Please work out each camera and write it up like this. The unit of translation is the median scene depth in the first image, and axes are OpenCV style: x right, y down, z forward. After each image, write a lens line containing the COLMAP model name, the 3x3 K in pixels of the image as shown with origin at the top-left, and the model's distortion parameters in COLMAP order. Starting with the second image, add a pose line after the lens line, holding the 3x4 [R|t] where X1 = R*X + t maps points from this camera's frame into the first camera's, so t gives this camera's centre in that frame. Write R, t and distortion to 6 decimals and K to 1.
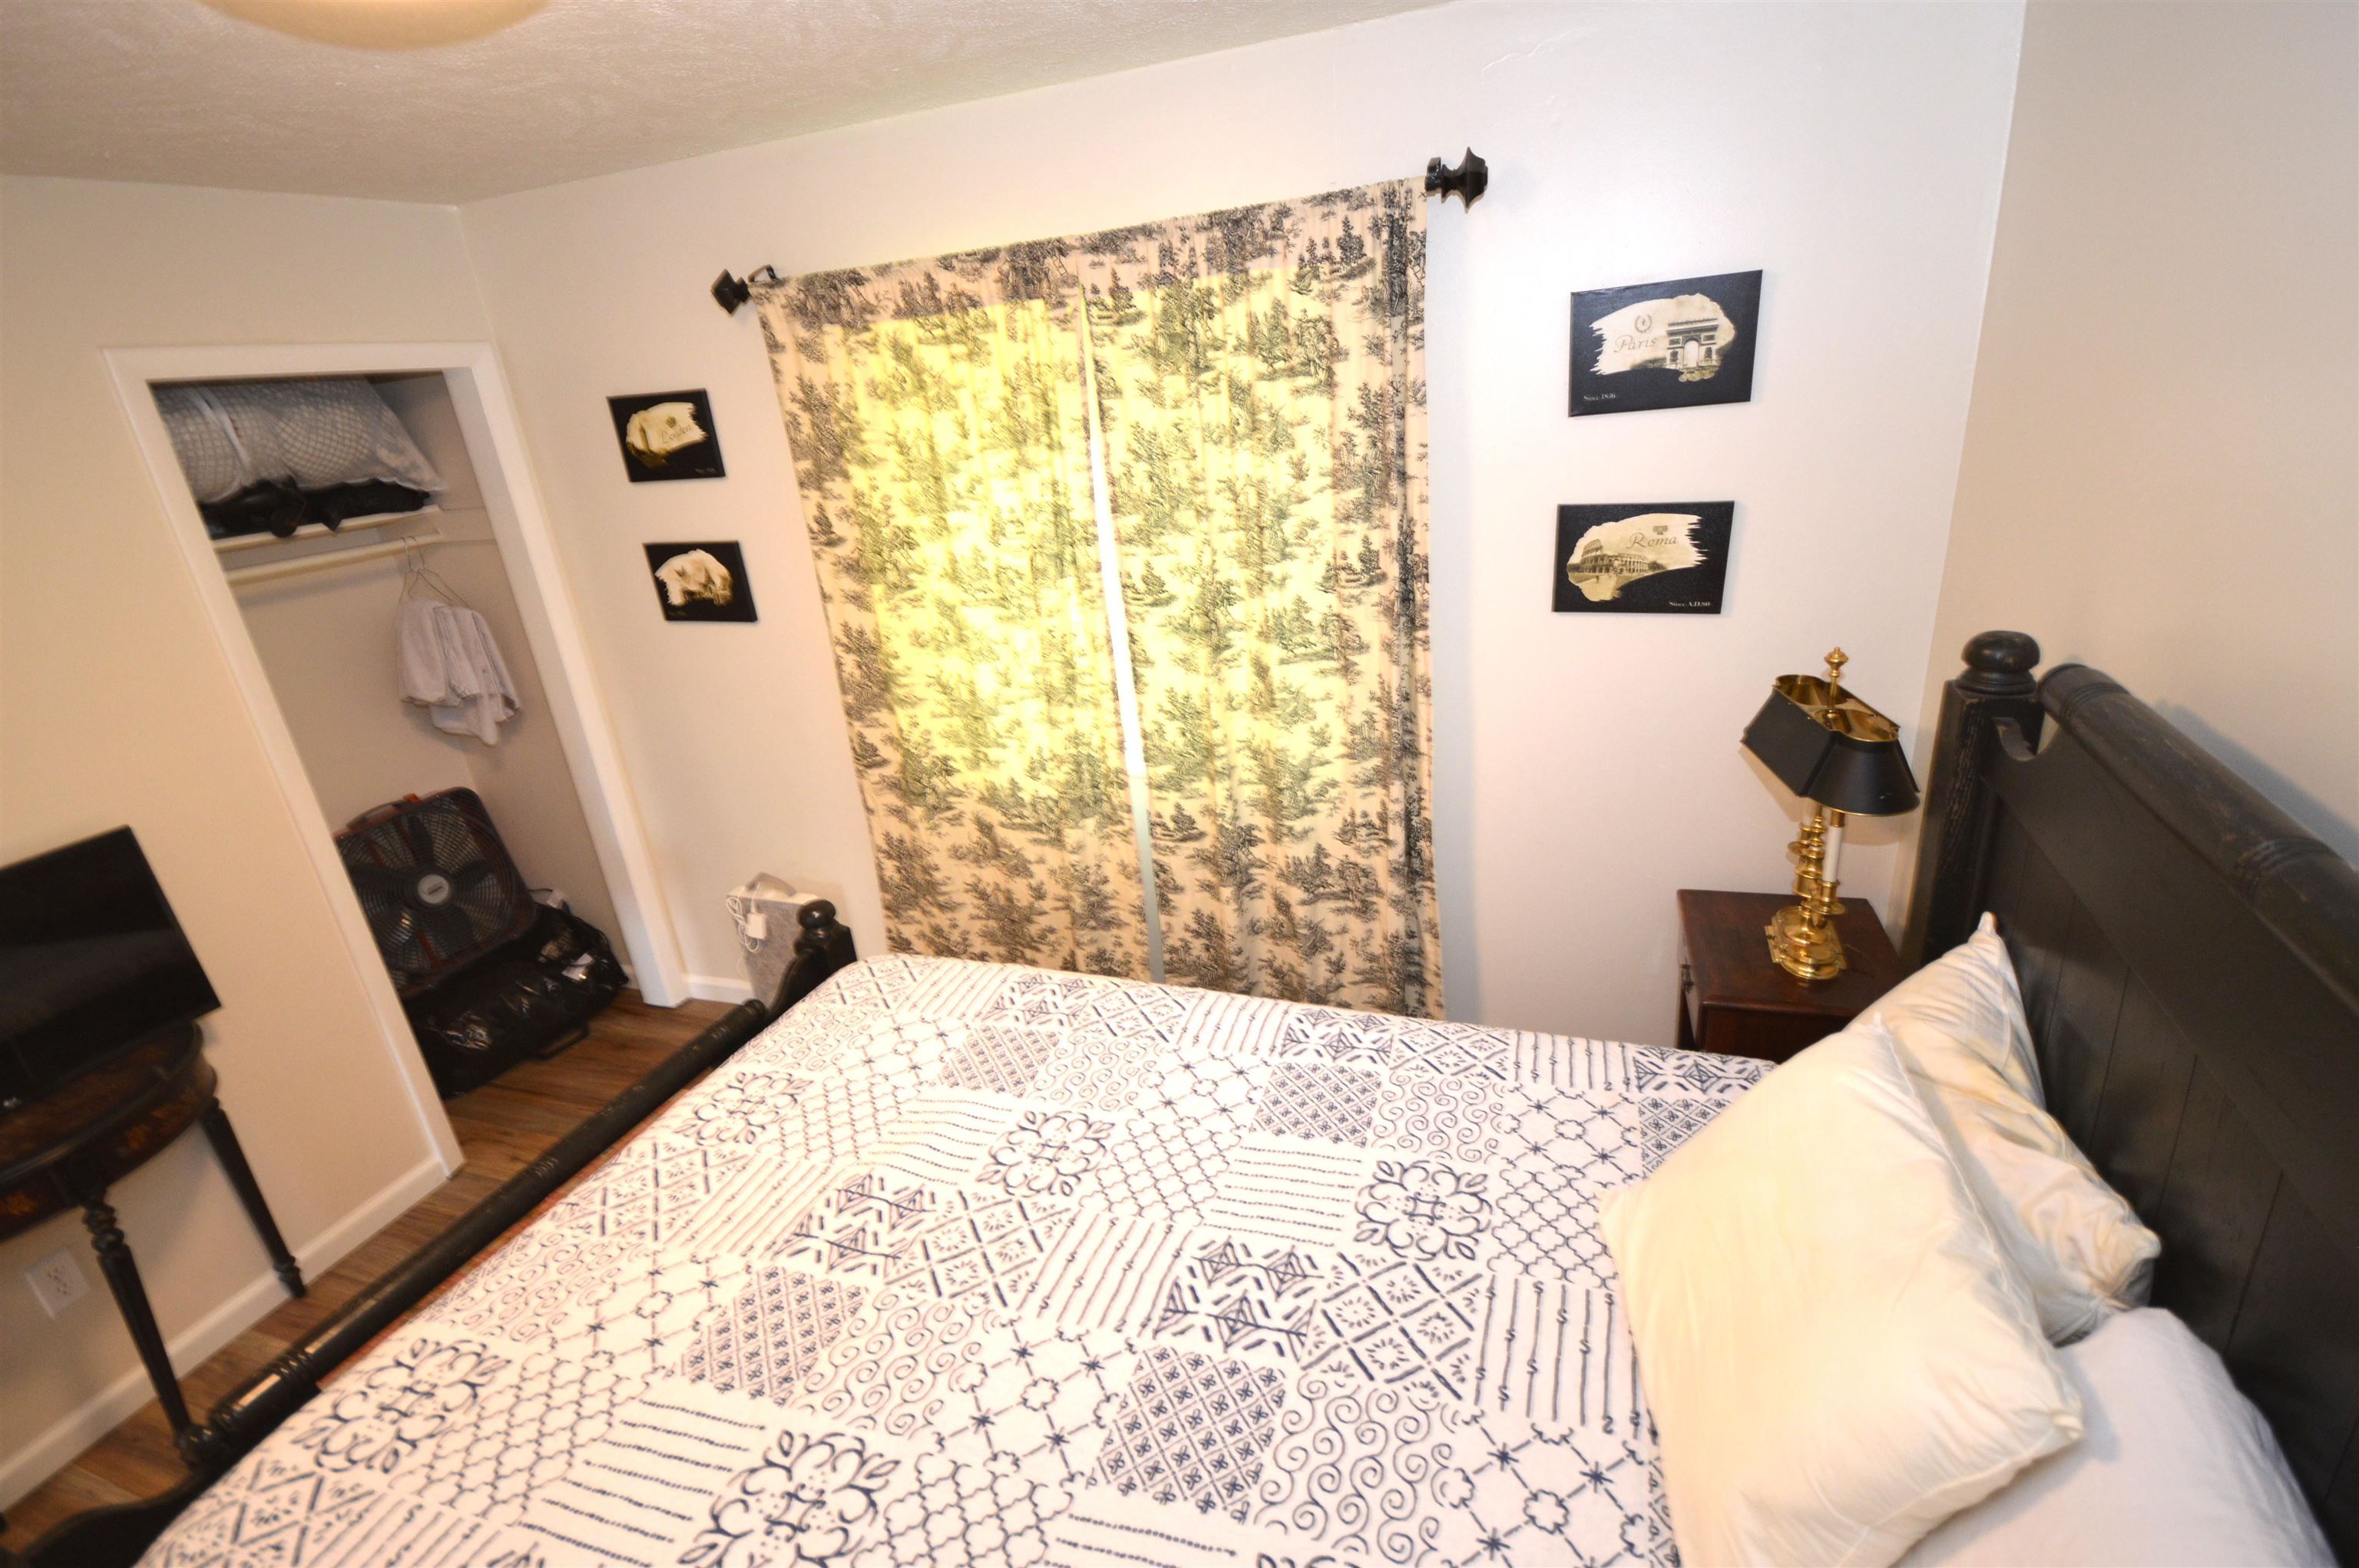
lens RADIAL K [[1078.9, 0, 1165.4], [0, 1078.9, 771.0], [0, 0, 1]] dist [0.006422, -0.008285]
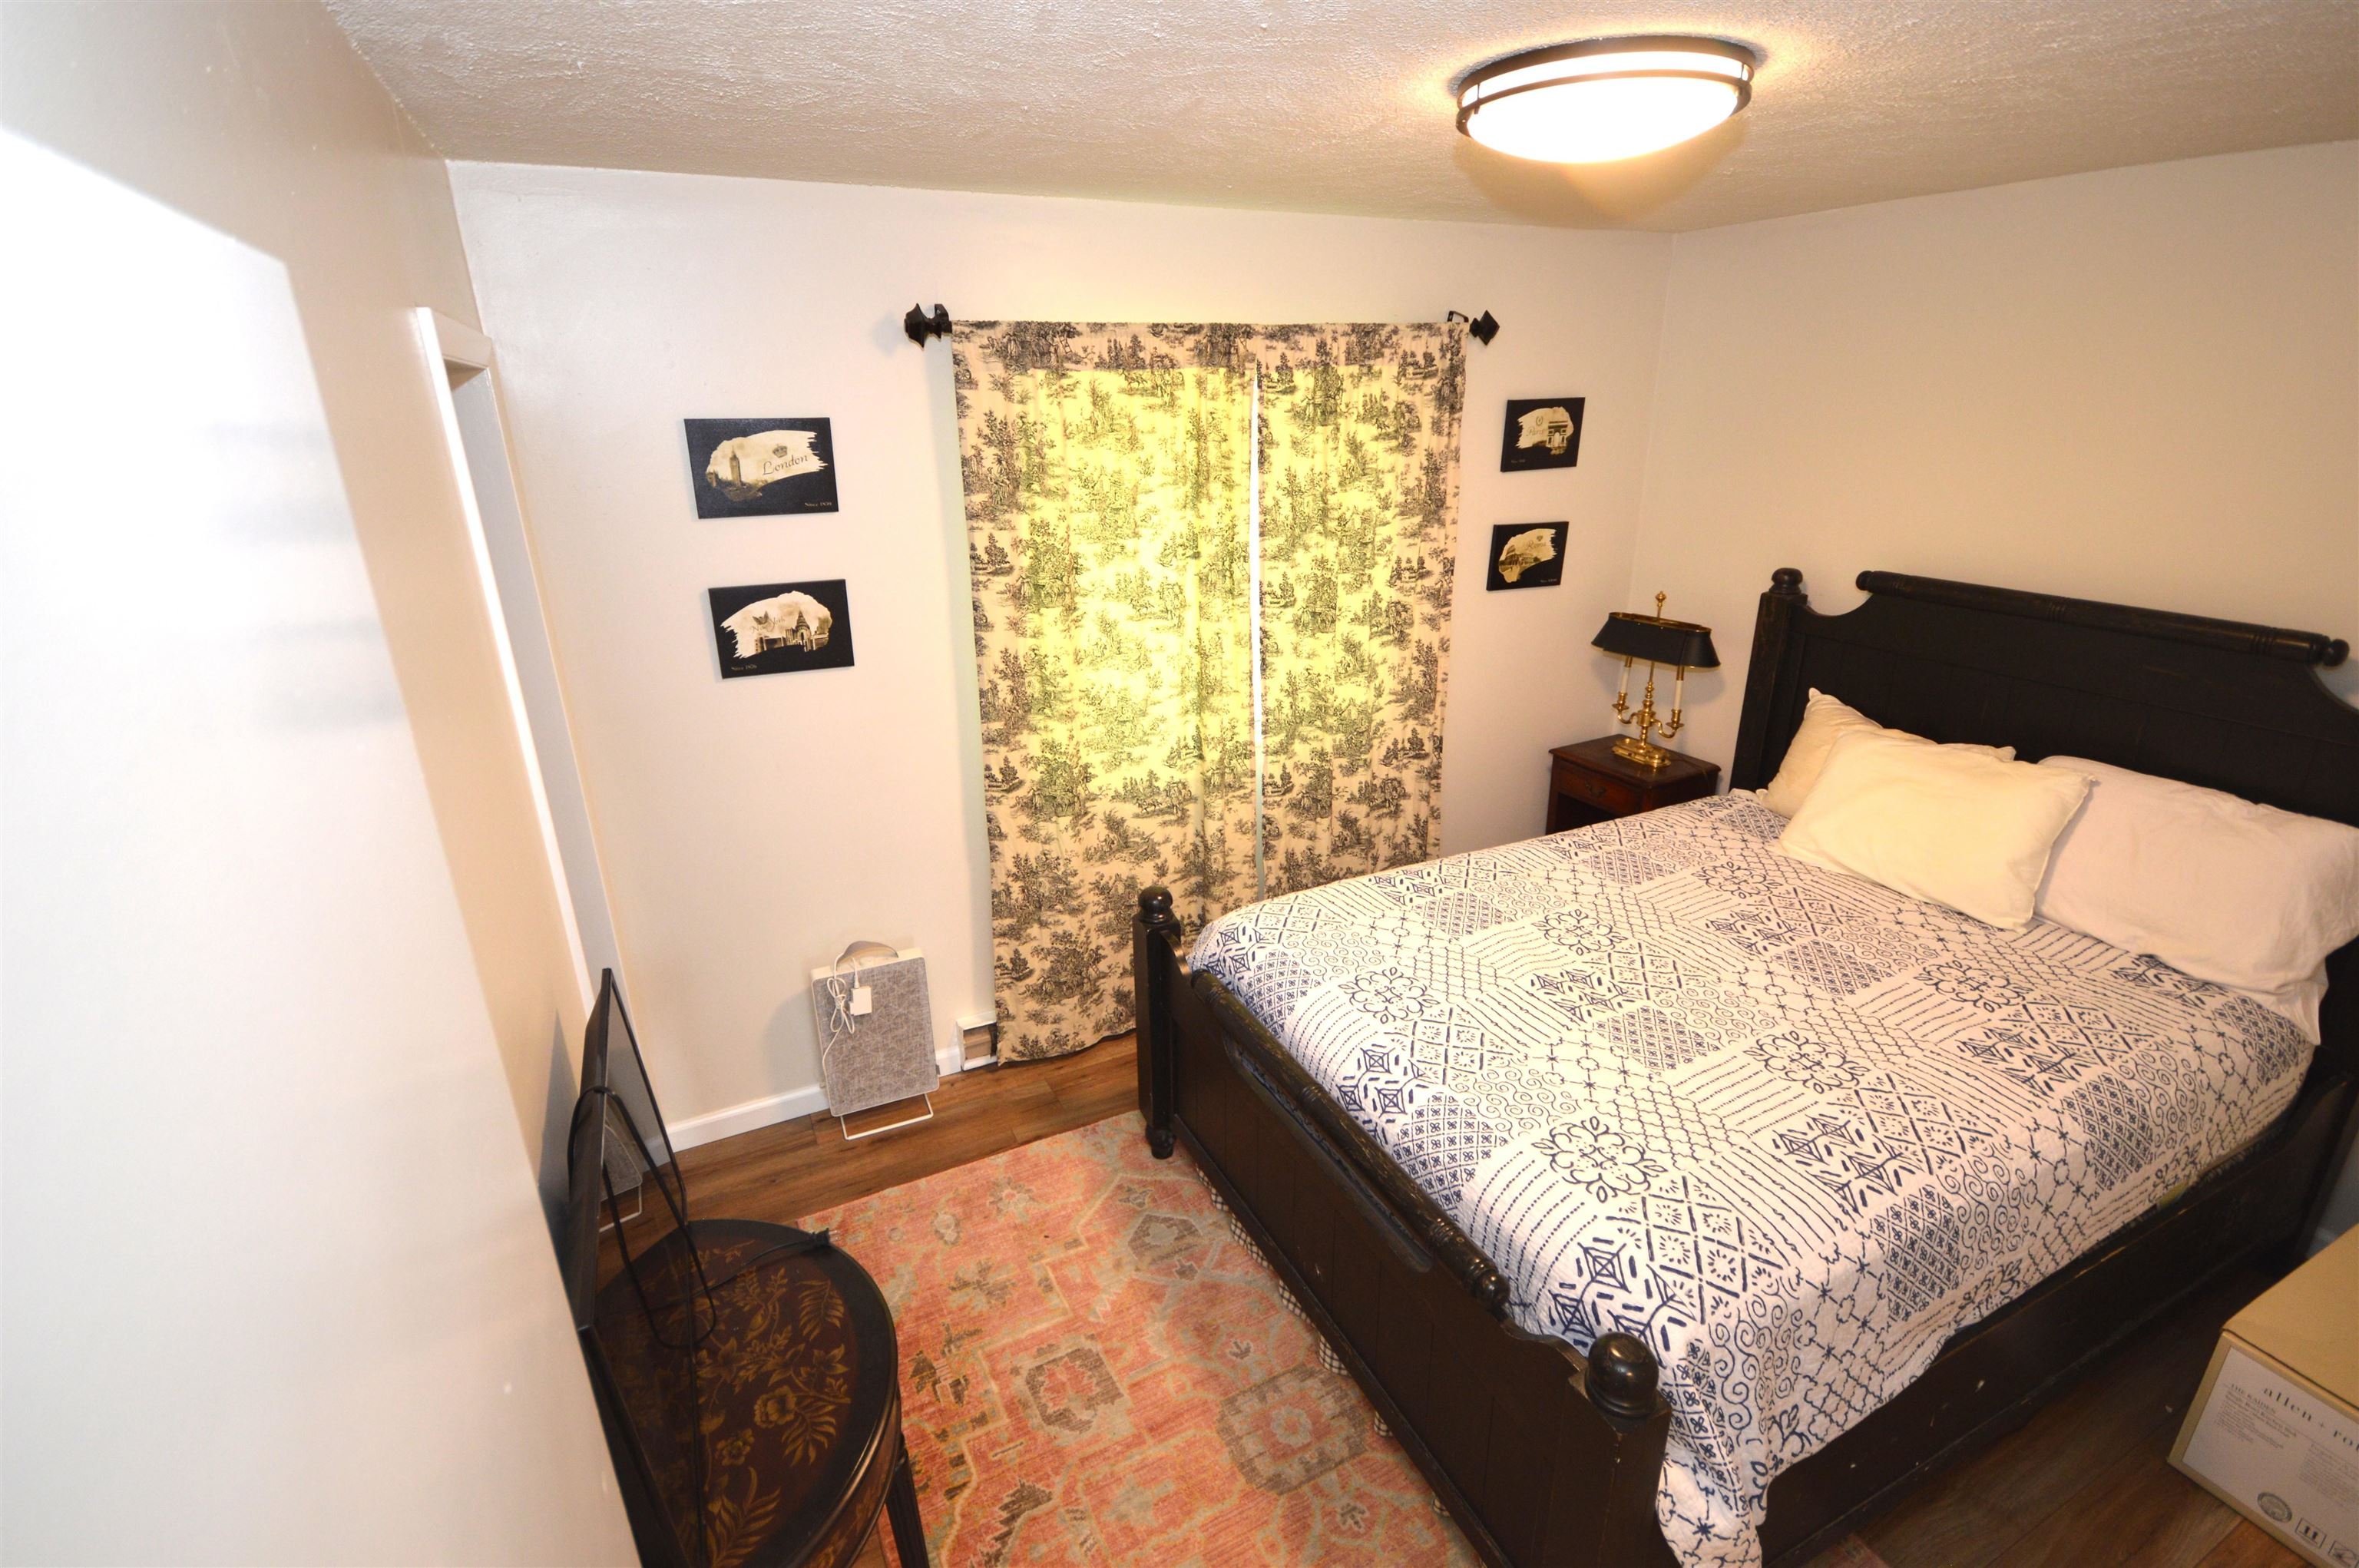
lens RADIAL K [[1078.9, 0, 1181.3], [0, 1078.9, 770.1], [0, 0, 1]] dist [0.006422, -0.008285]
pose [[0.692379, -0.160970, 0.703349, -1.093189], [0.206306, 0.978267, 0.020800, -0.013134], [-0.691411, 0.130703, 0.710540, 0.194559]]
